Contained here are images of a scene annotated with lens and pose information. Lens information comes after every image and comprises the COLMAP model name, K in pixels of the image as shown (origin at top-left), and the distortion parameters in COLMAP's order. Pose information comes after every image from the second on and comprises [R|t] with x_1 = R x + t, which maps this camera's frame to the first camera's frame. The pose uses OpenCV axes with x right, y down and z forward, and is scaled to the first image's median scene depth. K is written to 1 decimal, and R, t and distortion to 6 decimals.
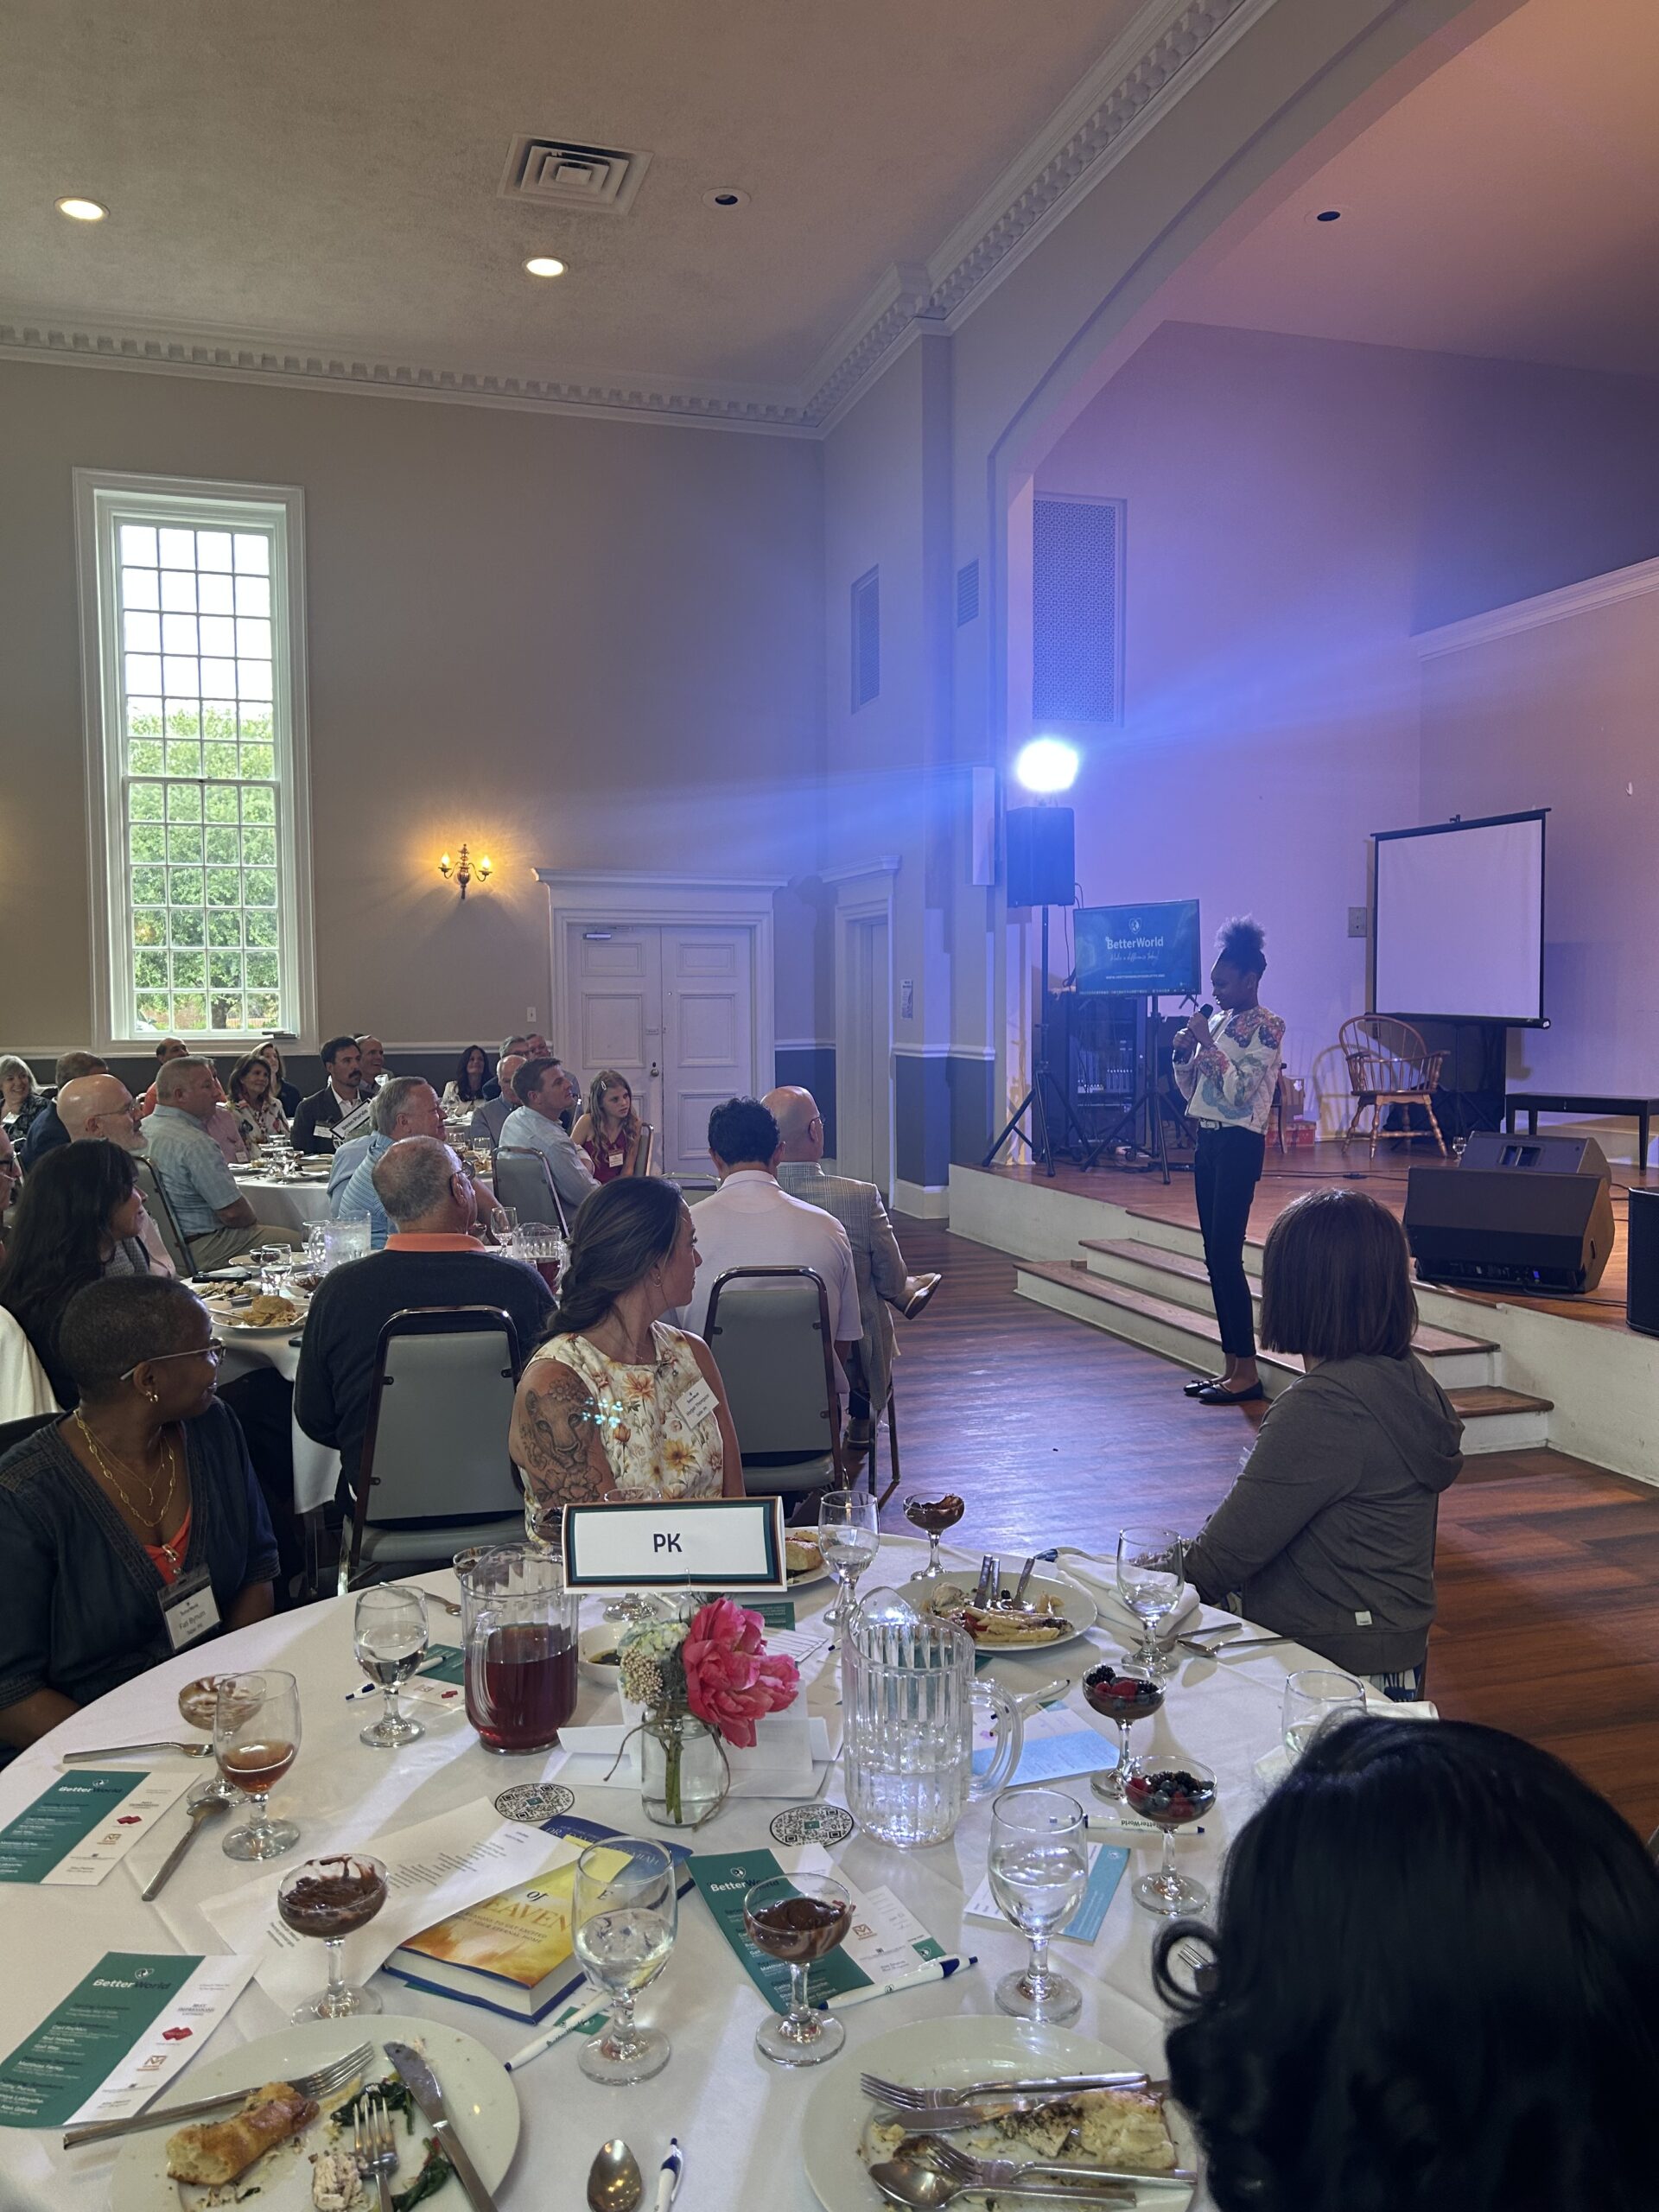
lens RADIAL K [[1655.9, 0, 832.8], [0, 1655.9, 1096.2], [0, 0, 1]] dist [0.038190, -0.049123]
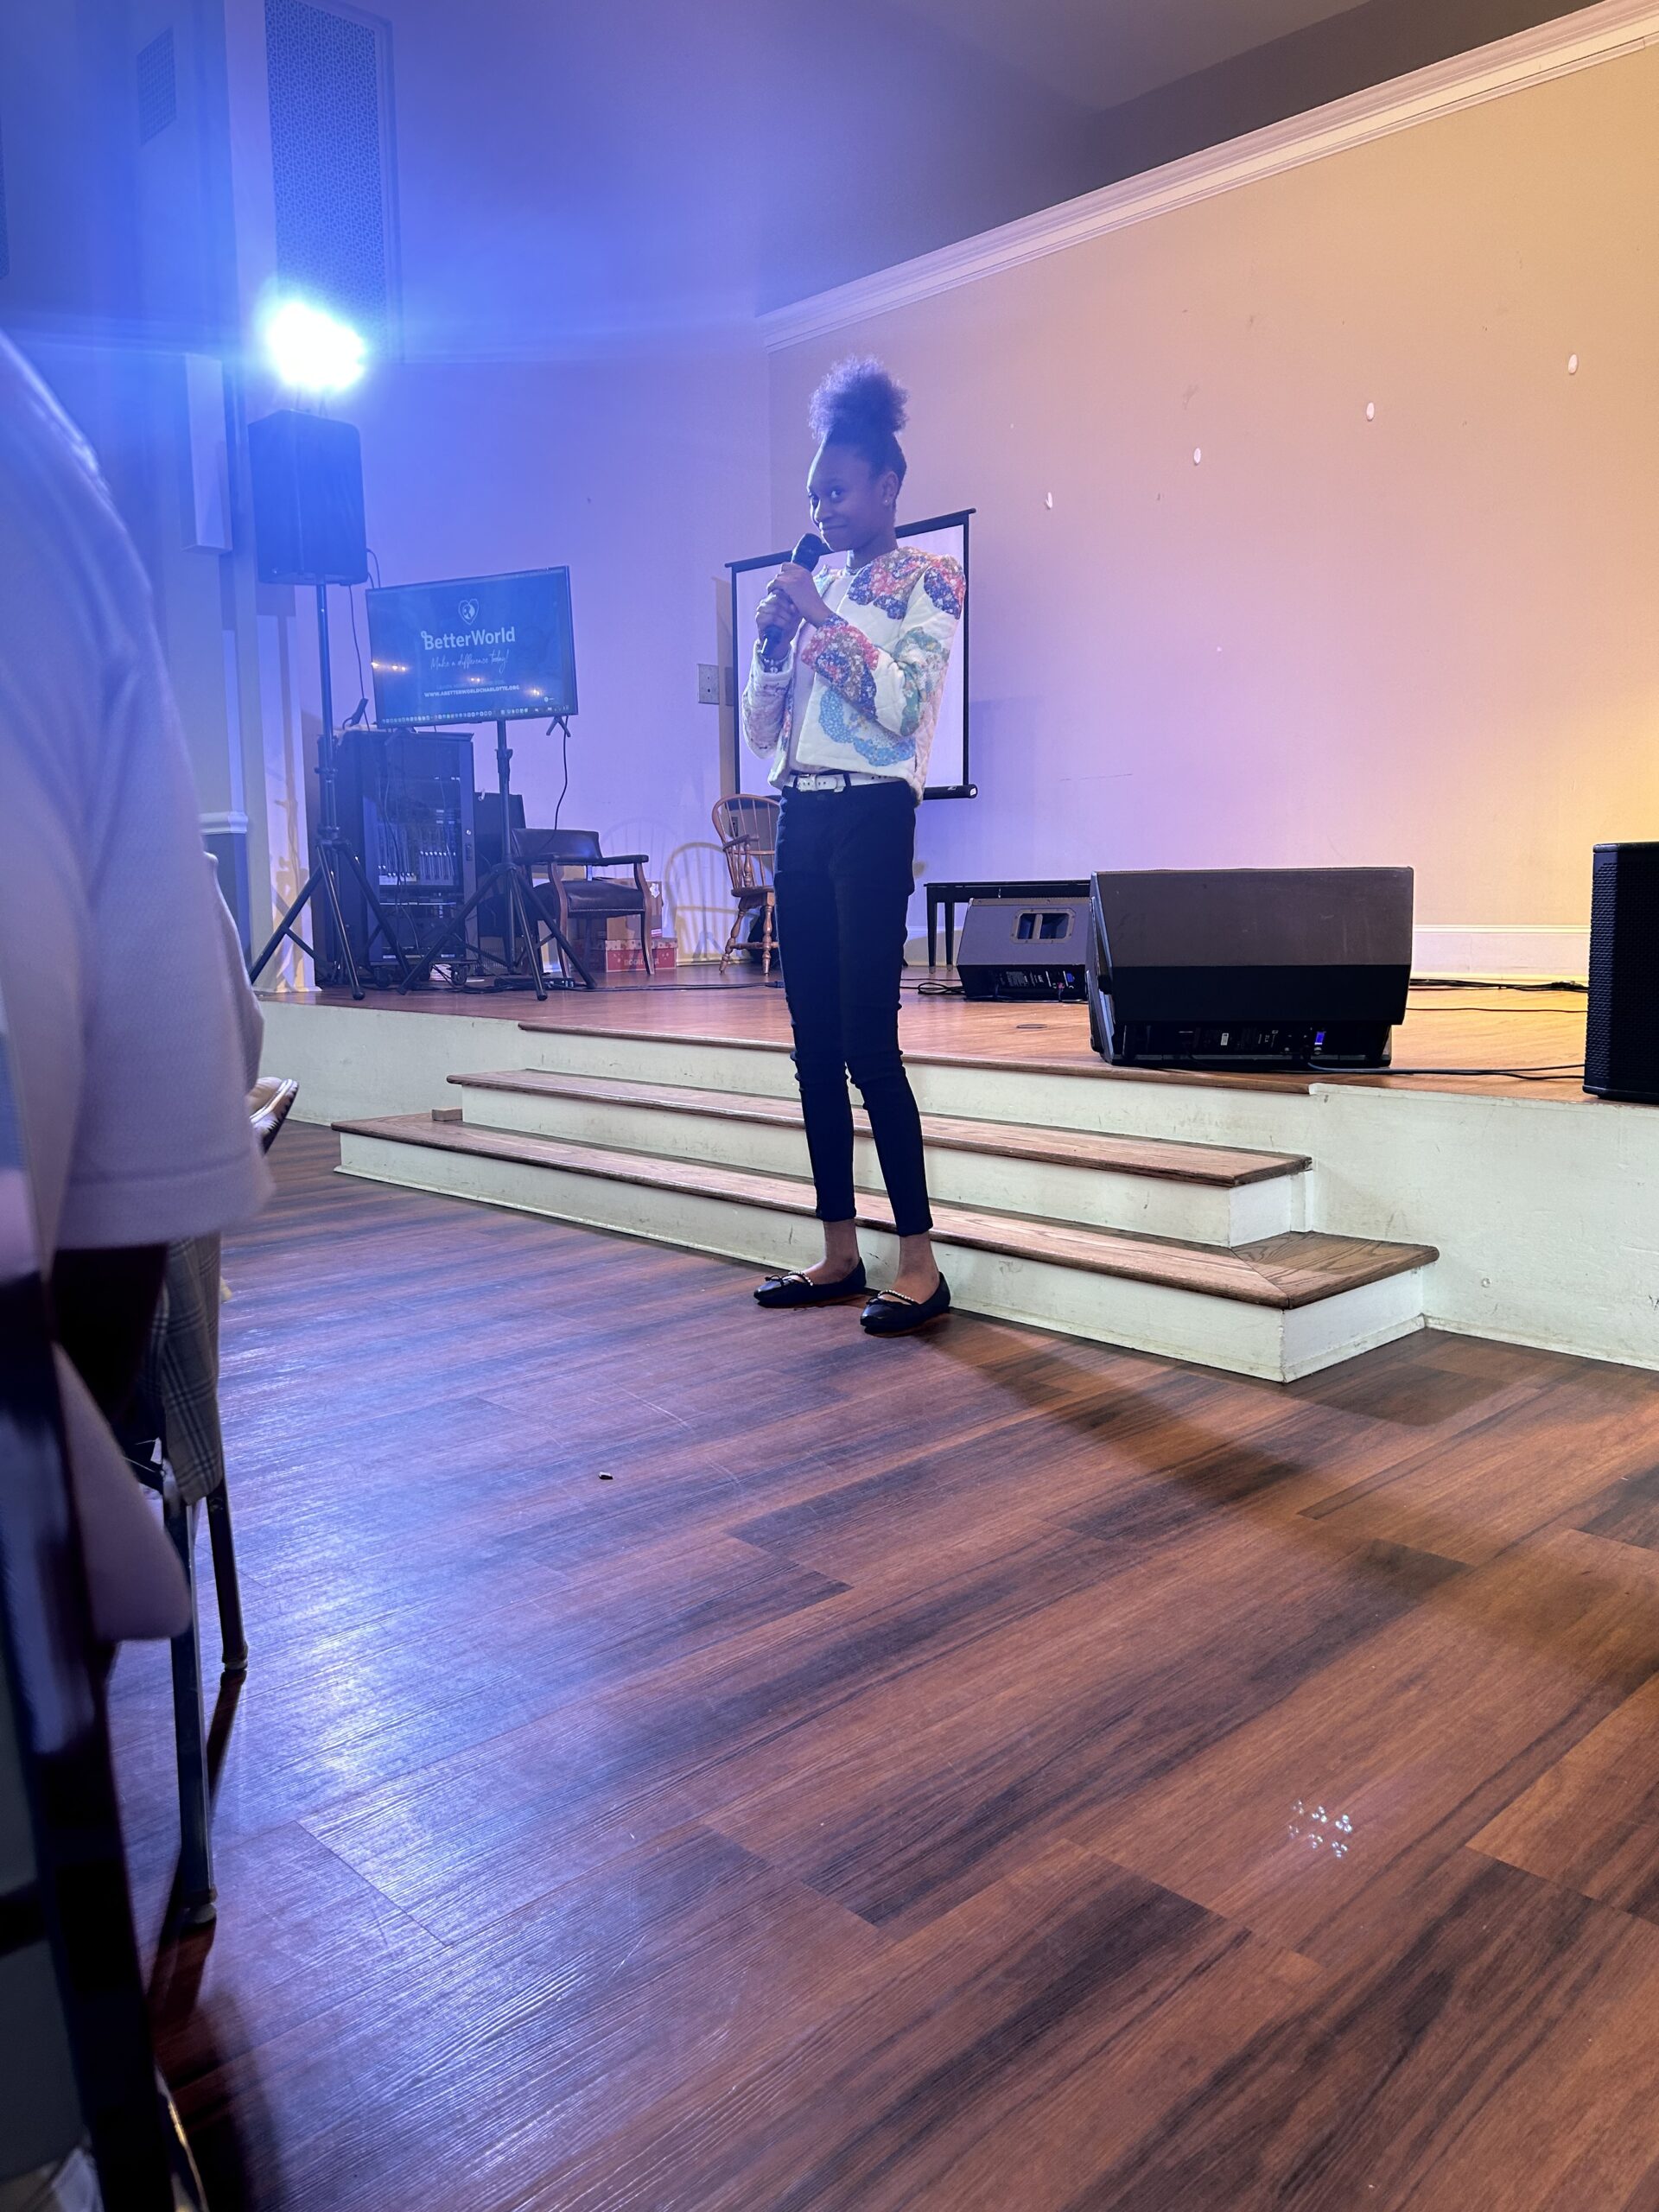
lens RADIAL K [[1655.9, 0, 832.8], [0, 1655.9, 1096.2], [0, 0, 1]] dist [0.038190, -0.049123]
pose [[0.890605, -0.061490, 0.450601, 0.001900], [0.035478, 0.997192, 0.065958, 0.047210], [-0.453391, -0.042756, 0.890285, 0.316405]]
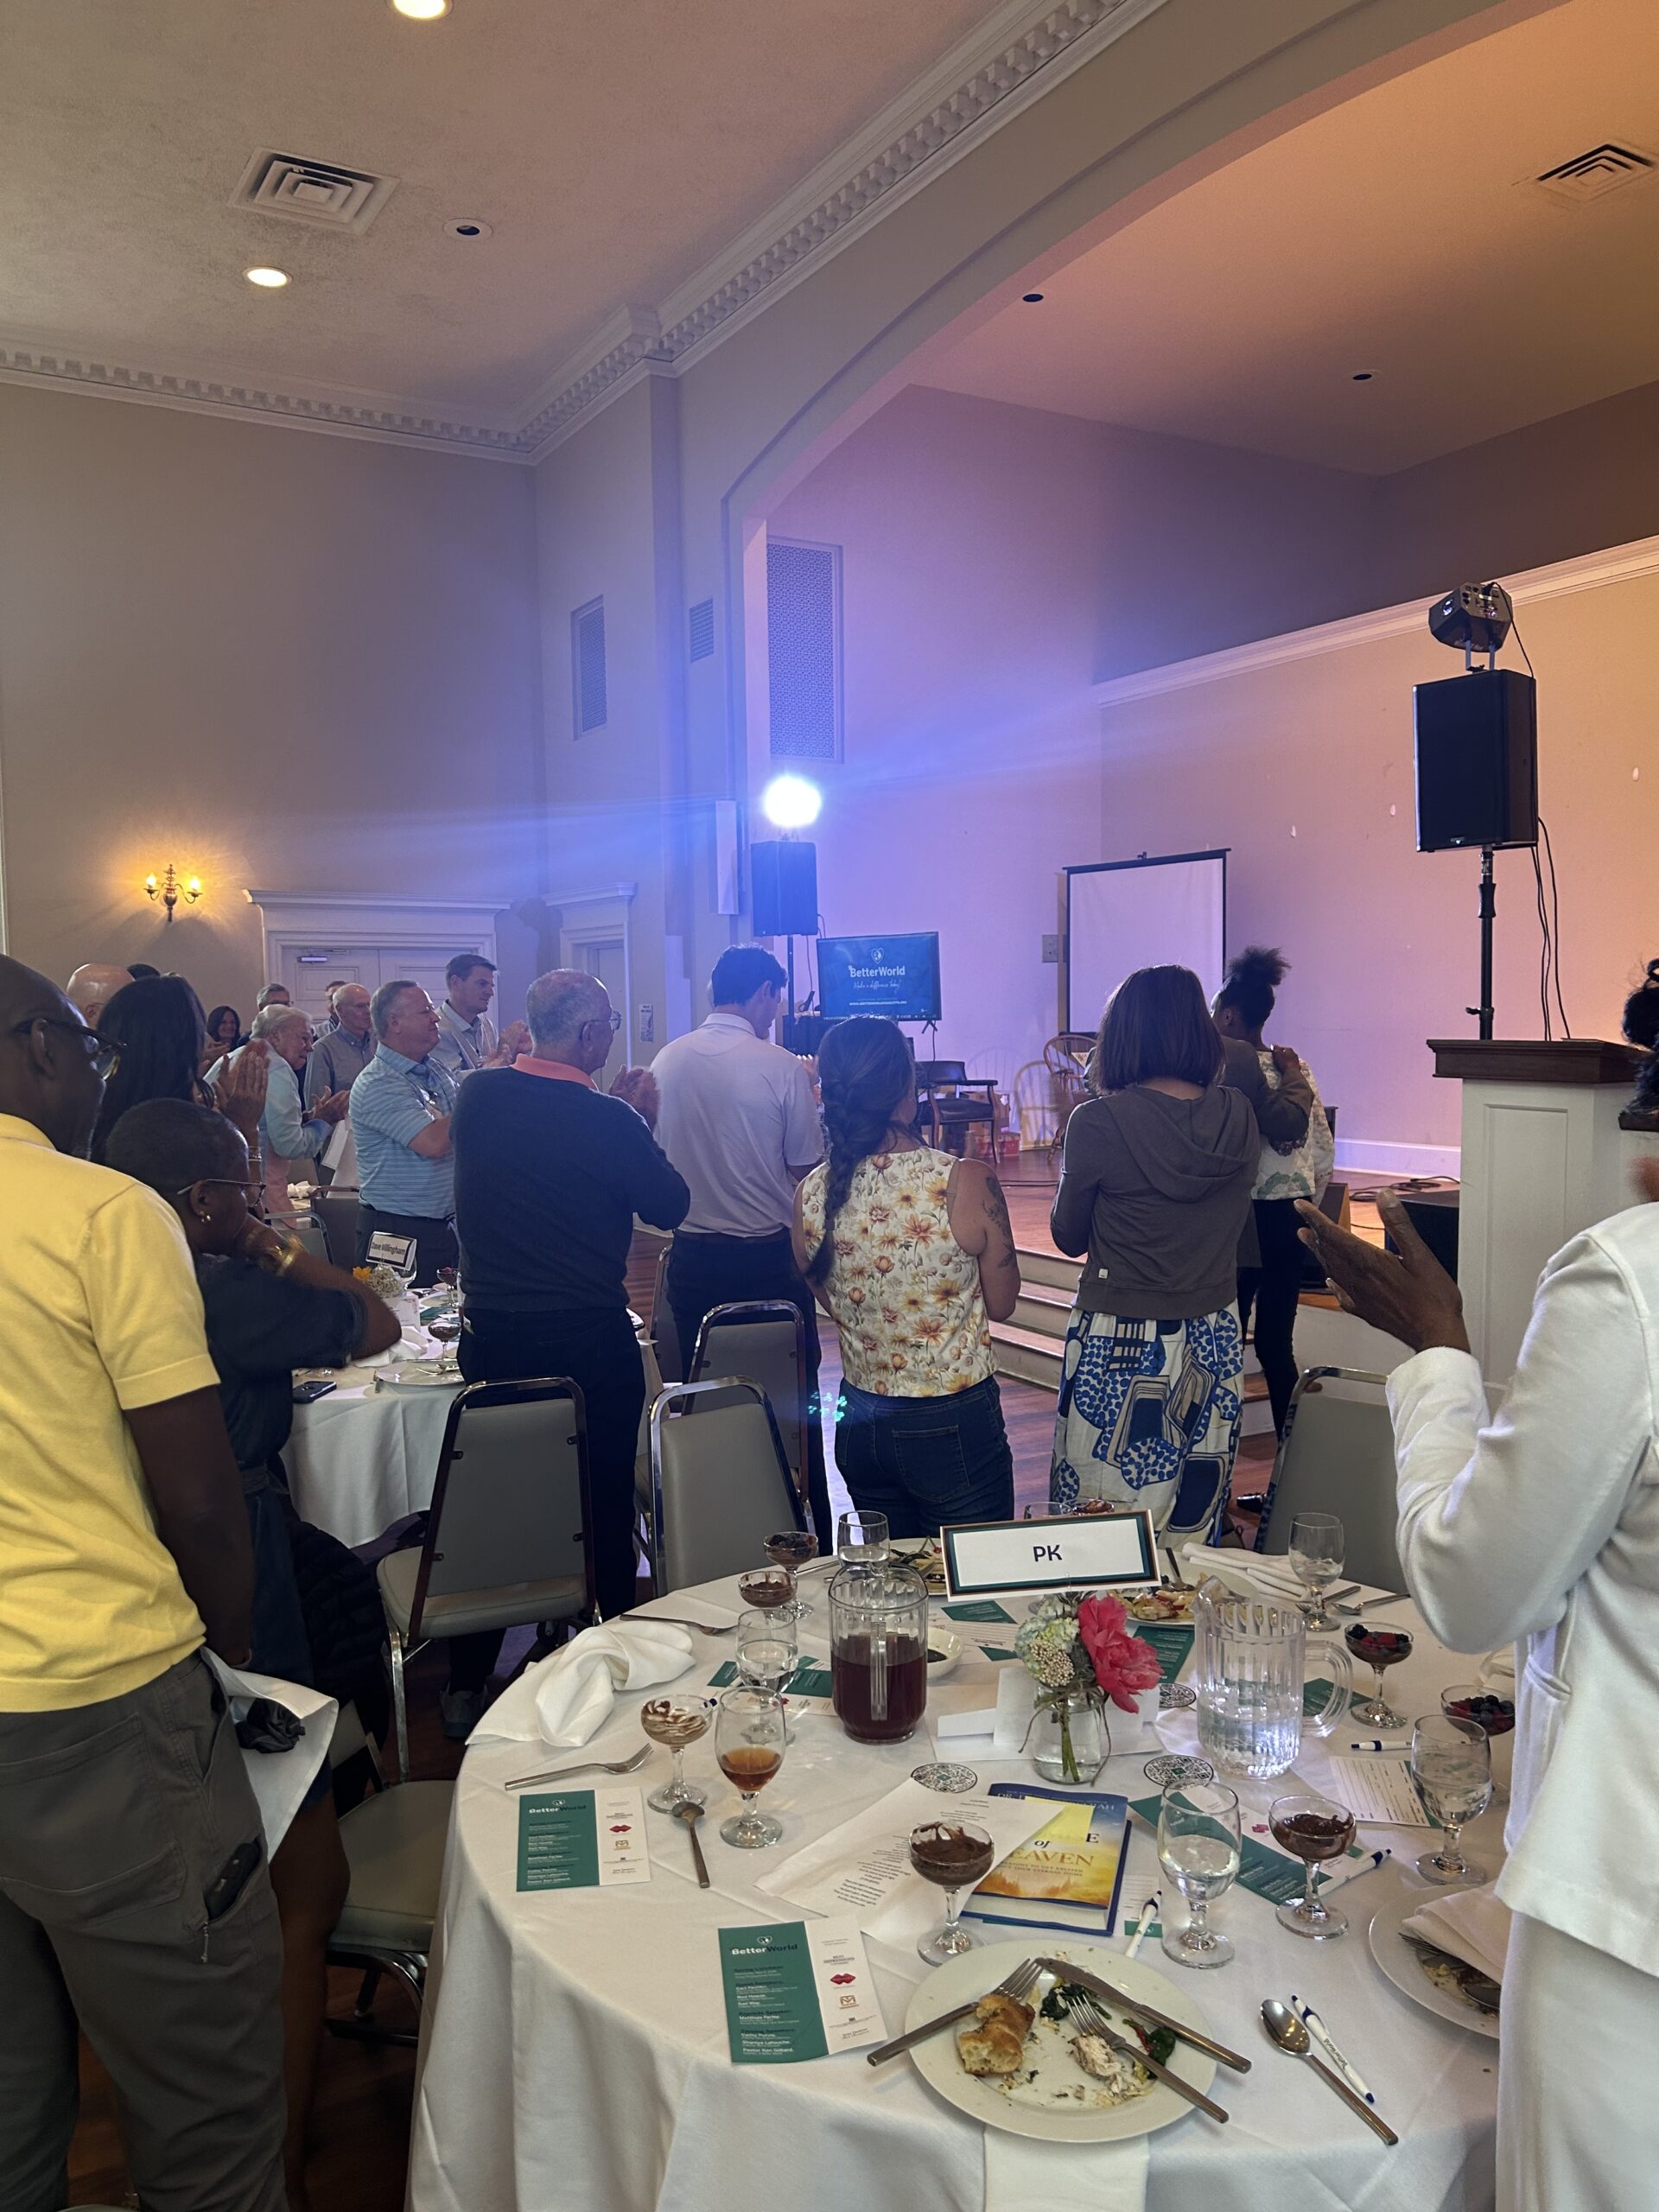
lens RADIAL K [[1648.0, 0, 817.6], [0, 1648.0, 1112.3], [0, 0, 1]] dist [0.048930, -0.064531]
pose [[0.976594, -0.019782, 0.214181, -0.077670], [0.018668, 0.999800, 0.007220, -0.009869], [-0.214281, -0.003052, 0.976767, -0.021987]]
